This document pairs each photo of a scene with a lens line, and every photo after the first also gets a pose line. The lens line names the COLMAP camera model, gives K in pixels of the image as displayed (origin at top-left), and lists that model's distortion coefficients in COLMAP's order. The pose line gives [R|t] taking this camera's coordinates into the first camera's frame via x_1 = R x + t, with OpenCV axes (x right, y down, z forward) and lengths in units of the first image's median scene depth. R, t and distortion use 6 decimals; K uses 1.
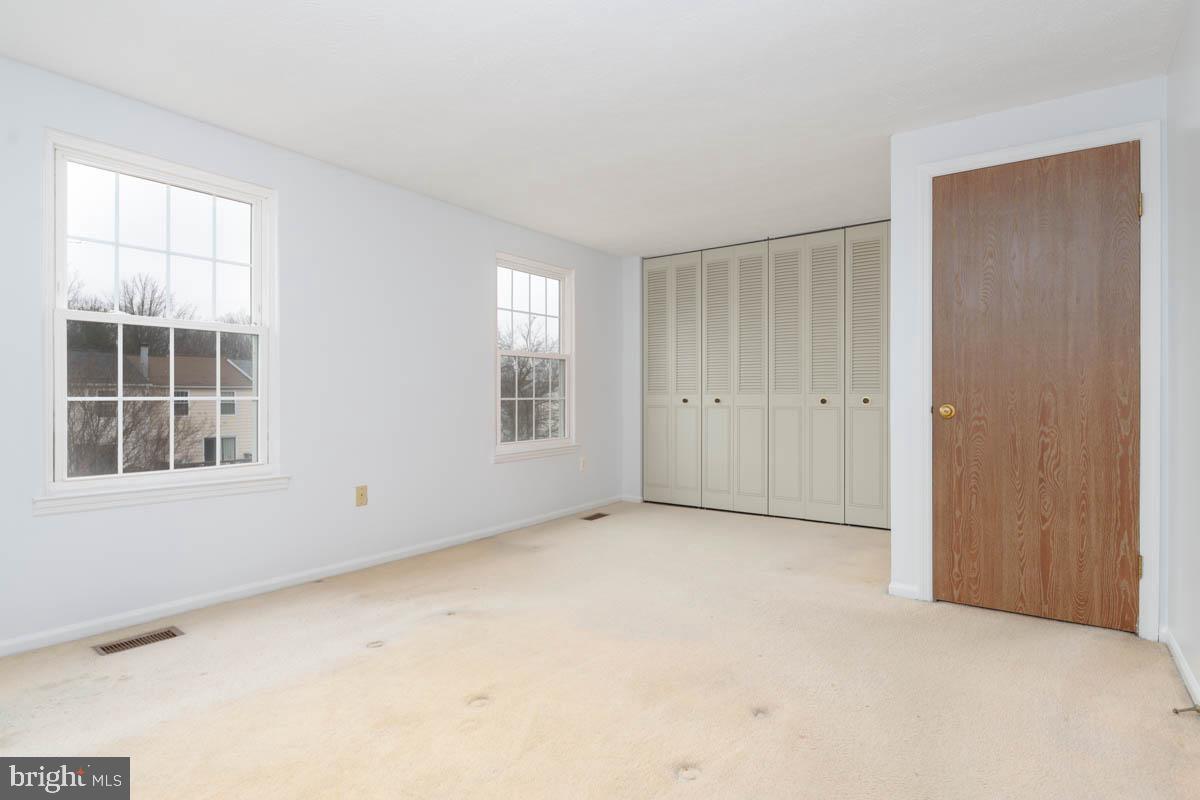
lens RADIAL K [[596.4, 0, 610.3], [0, 596.4, 393.6], [0, 0, 1]] dist [0.014917, -0.002611]
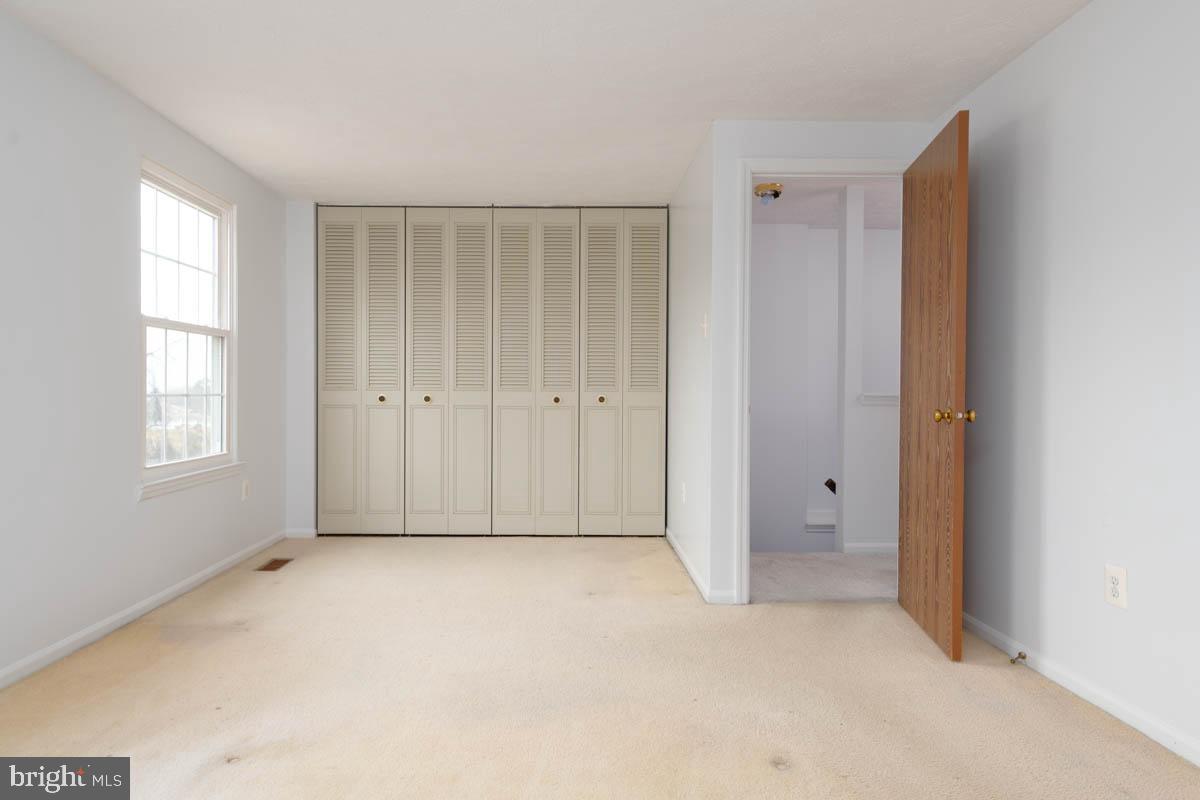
lens RADIAL K [[696.6, 0, 600.6], [0, 696.6, 398.6], [0, 0, 1]] dist [0.017636, -0.000776]
pose [[0.821988, 0.002207, 0.569500, -0.167685], [-0.008774, 0.999923, 0.008789, 0.001292], [-0.569437, -0.012221, 0.821944, 0.105241]]
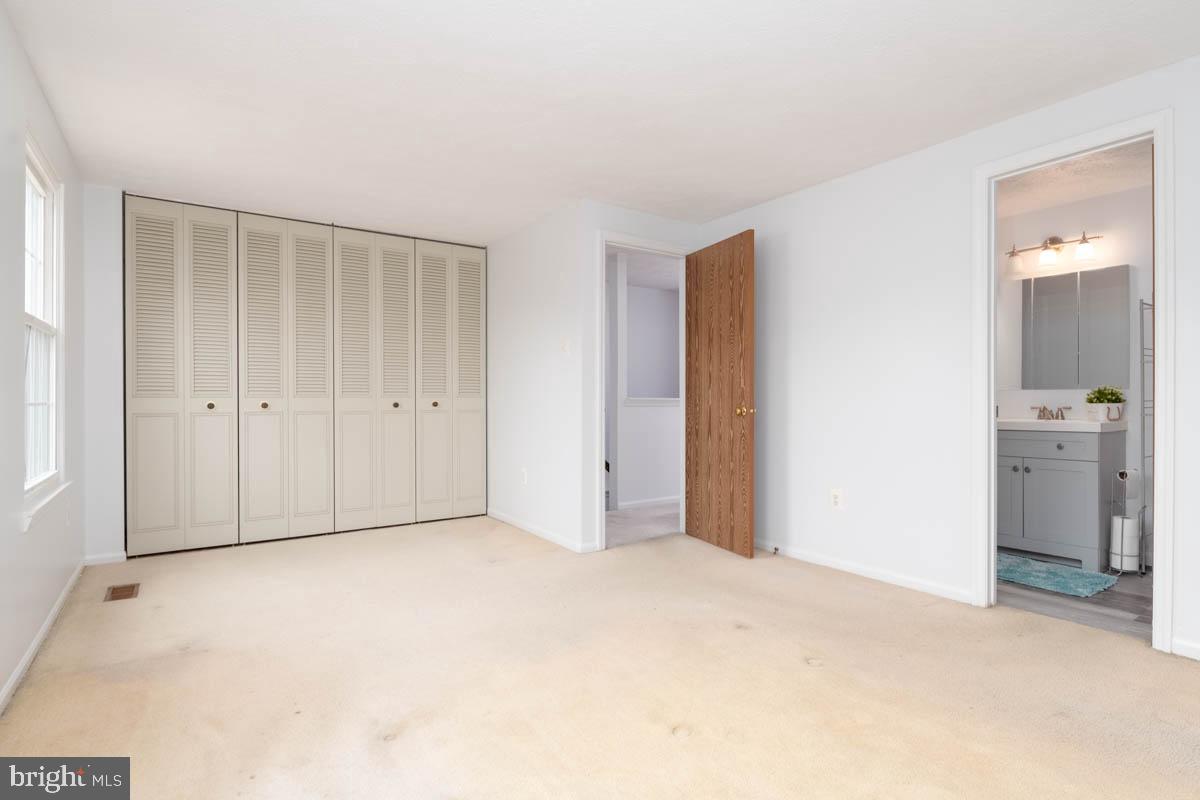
lens RADIAL K [[596.4, 0, 595.3], [0, 596.4, 396.6], [0, 0, 1]] dist [0.014917, -0.002611]
pose [[0.362279, 0.005861, 0.932051, -0.428602], [-0.002761, 0.999983, -0.005215, 0.002817], [-0.932066, -0.000684, 0.362289, 0.304545]]
